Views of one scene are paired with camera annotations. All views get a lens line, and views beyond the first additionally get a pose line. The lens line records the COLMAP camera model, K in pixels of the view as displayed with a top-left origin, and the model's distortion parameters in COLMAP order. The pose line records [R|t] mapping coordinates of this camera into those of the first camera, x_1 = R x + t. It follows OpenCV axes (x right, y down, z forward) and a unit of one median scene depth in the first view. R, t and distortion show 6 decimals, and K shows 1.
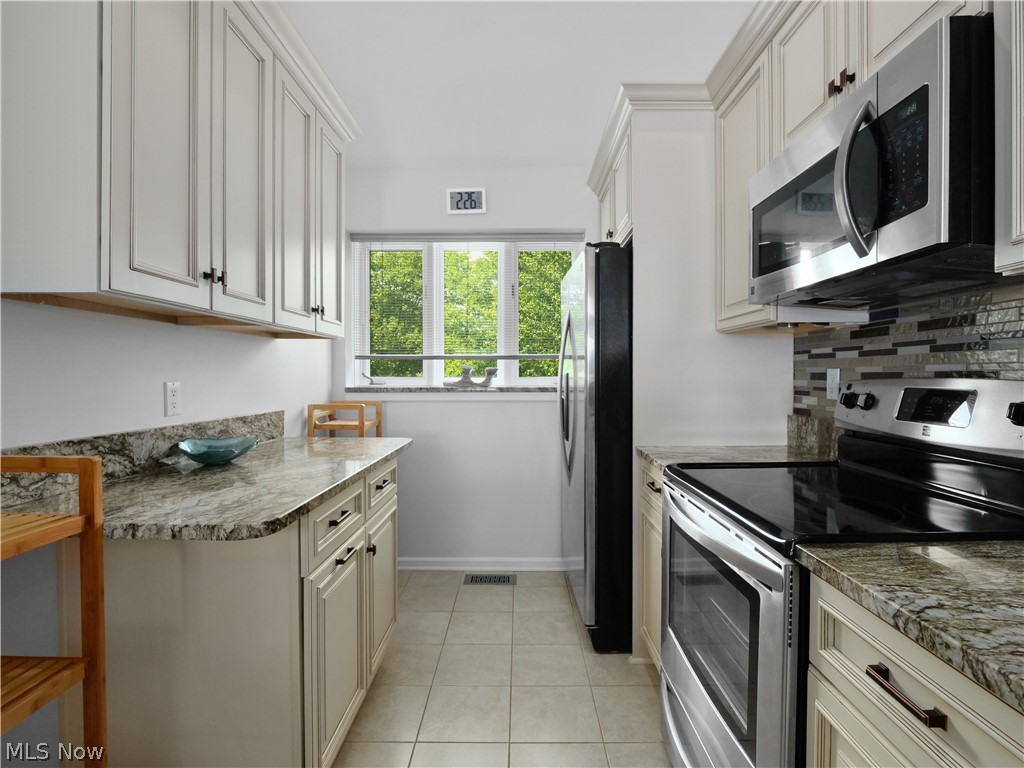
lens RADIAL K [[509.3, 0, 511.2], [0, 509.3, 383.6], [0, 0, 1]] dist [-0.014655, -0.001413]
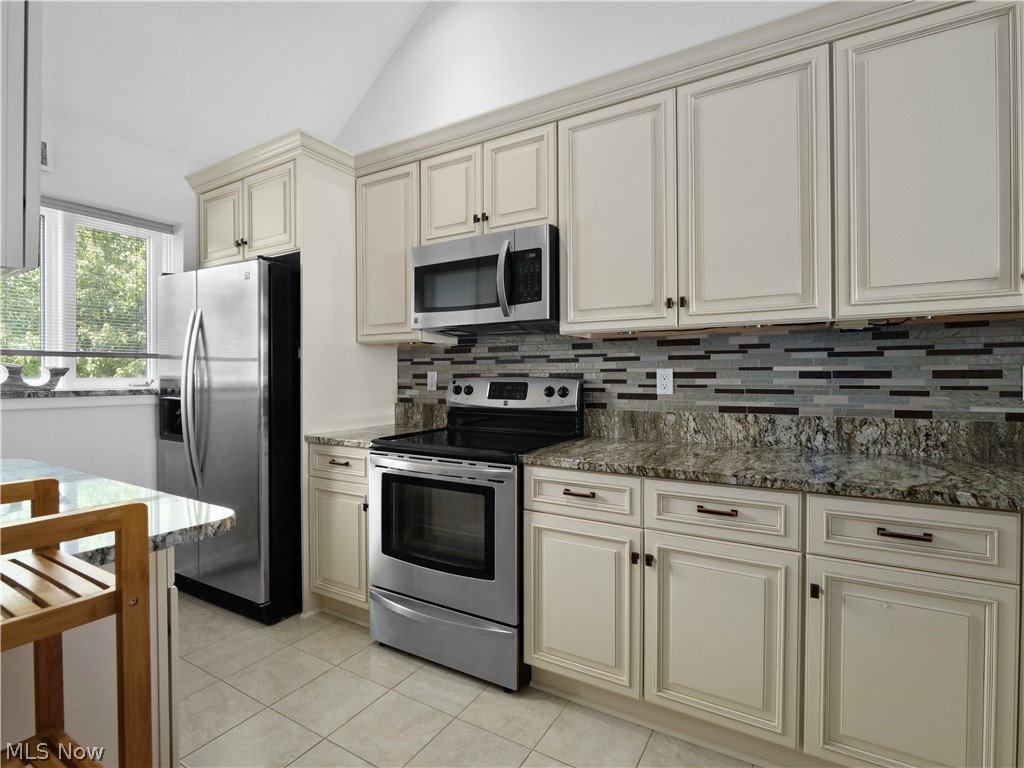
lens RADIAL K [[509.3, 0, 509.2], [0, 509.3, 379.8], [0, 0, 1]] dist [-0.014655, -0.001413]
pose [[0.499552, -0.006404, 0.866260, -0.623379], [0.015509, 0.999879, -0.001551, 0.003198], [-0.866145, 0.014210, 0.499591, -0.014668]]
